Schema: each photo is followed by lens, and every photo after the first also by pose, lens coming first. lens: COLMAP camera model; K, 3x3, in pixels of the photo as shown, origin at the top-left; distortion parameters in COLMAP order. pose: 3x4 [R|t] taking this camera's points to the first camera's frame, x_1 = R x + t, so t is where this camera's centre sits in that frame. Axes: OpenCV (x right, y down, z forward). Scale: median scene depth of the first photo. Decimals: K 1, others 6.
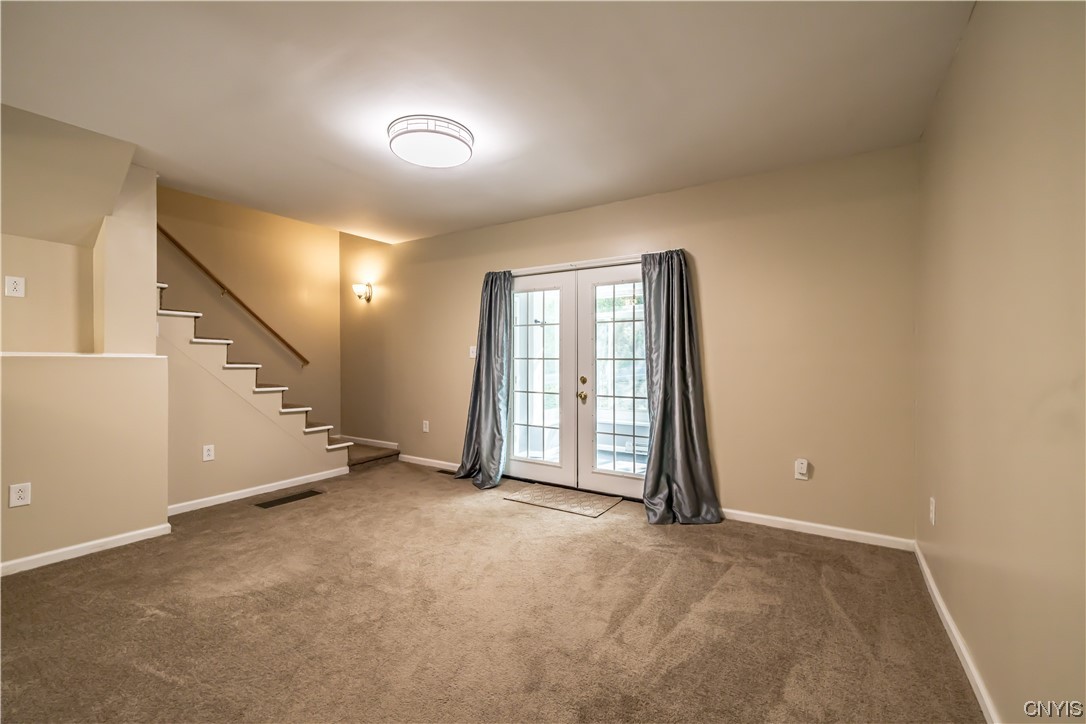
lens RADIAL K [[466.2, 0, 541.3], [0, 466.2, 361.2], [0, 0, 1]] dist [0.000924, 0.000538]
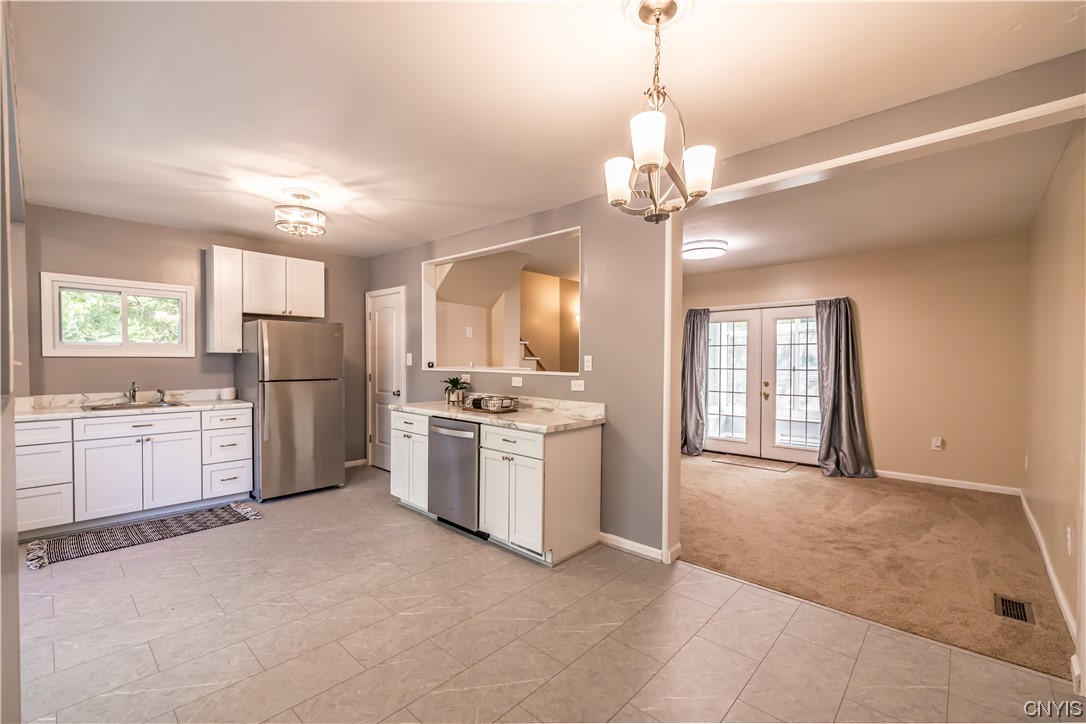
lens RADIAL K [[466.2, 0, 536.6], [0, 466.2, 371.5], [0, 0, 1]] dist [0.000924, 0.000538]
pose [[0.982675, 0.005166, -0.185264, -0.392764], [-0.002354, 0.999879, 0.015397, -0.021806], [0.185321, -0.014694, 0.982568, -0.649808]]
